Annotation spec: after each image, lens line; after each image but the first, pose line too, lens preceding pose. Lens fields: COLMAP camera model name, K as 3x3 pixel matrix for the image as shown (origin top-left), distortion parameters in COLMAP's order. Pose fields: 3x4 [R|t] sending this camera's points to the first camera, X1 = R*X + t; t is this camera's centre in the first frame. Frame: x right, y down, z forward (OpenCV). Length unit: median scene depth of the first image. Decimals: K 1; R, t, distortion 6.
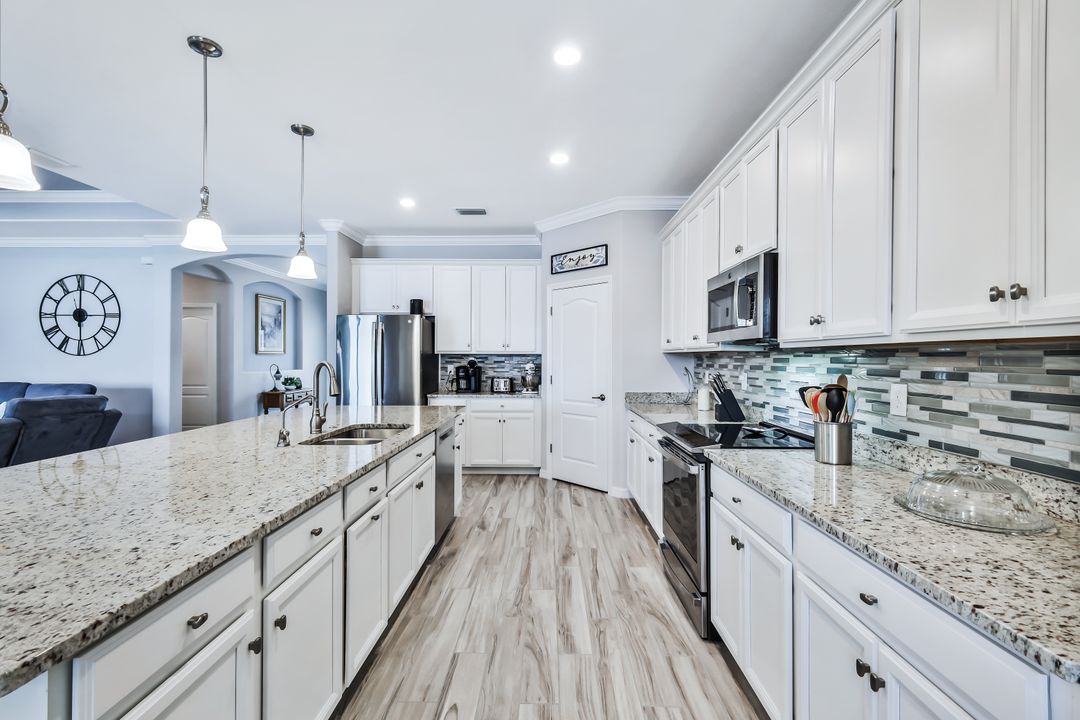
lens RADIAL K [[516.1, 0, 566.2], [0, 516.1, 371.1], [0, 0, 1]] dist [0.002175, -0.002385]
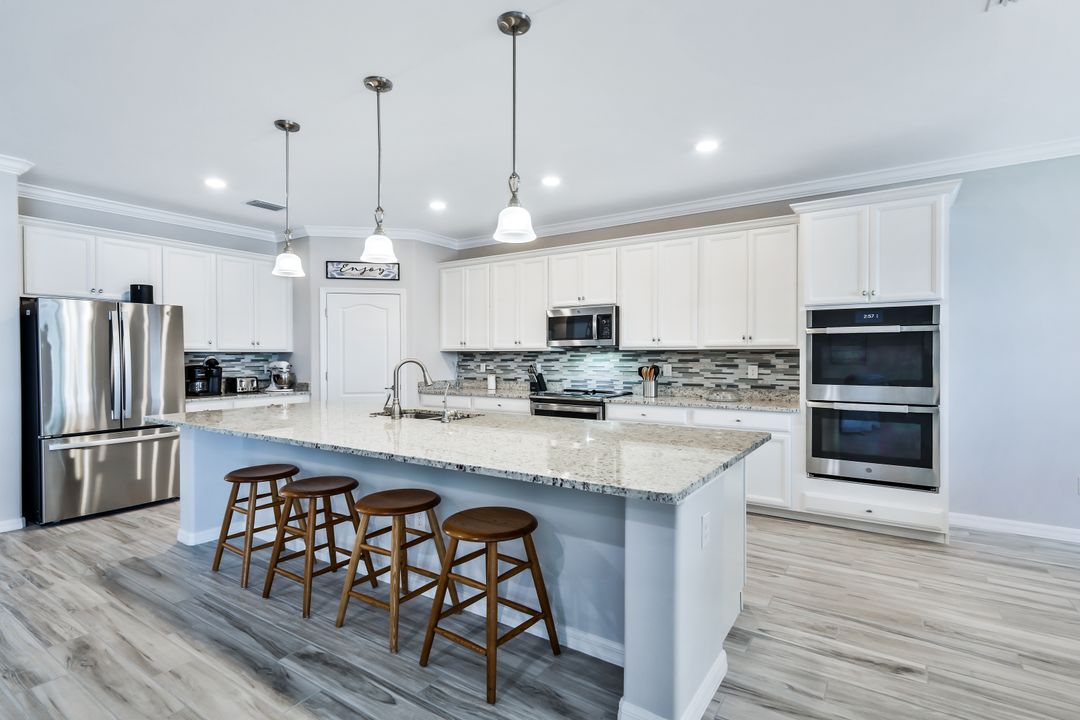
lens RADIAL K [[490.2, 0, 523.1], [0, 490.2, 354.4], [0, 0, 1]] dist [0.011712, -0.000491]
pose [[0.524735, -0.010981, 0.851195, -0.782821], [0.027023, 0.999628, -0.003763, -0.014873], [-0.850837, 0.024976, 0.524837, 0.127539]]
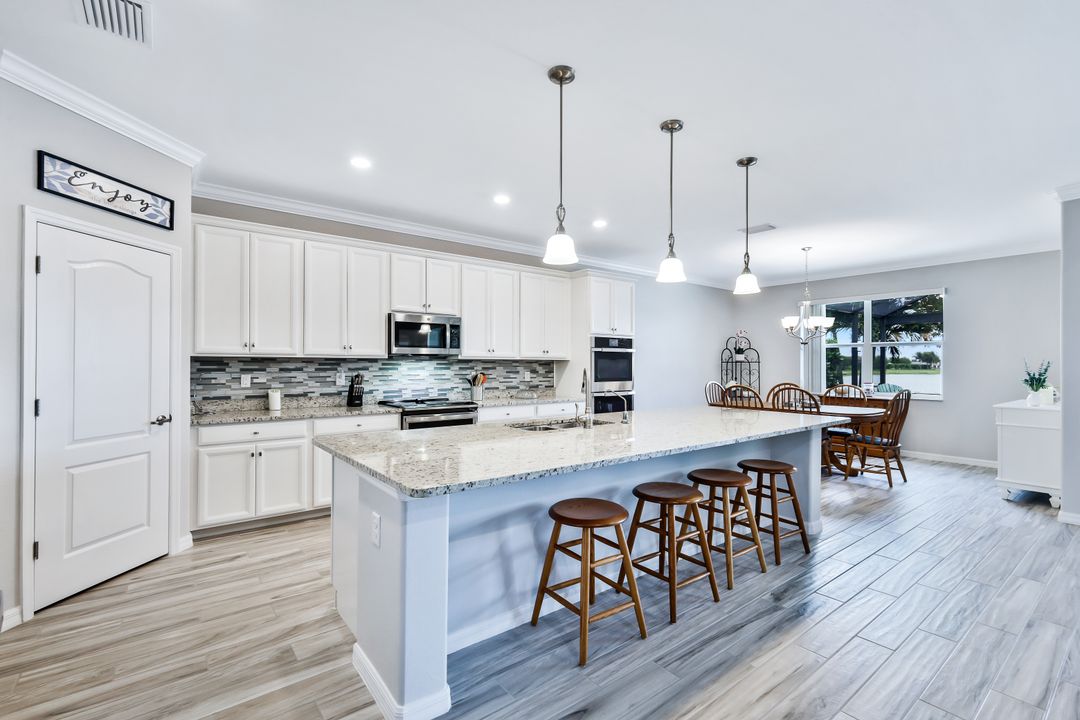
lens RADIAL K [[490.2, 0, 541.8], [0, 490.2, 362.5], [0, 0, 1]] dist [0.011712, -0.000491]
pose [[-0.629272, -0.009797, 0.777123, -0.778193], [0.008064, 0.999784, 0.019134, -0.034200], [-0.777143, 0.018307, -0.629058, 1.053174]]
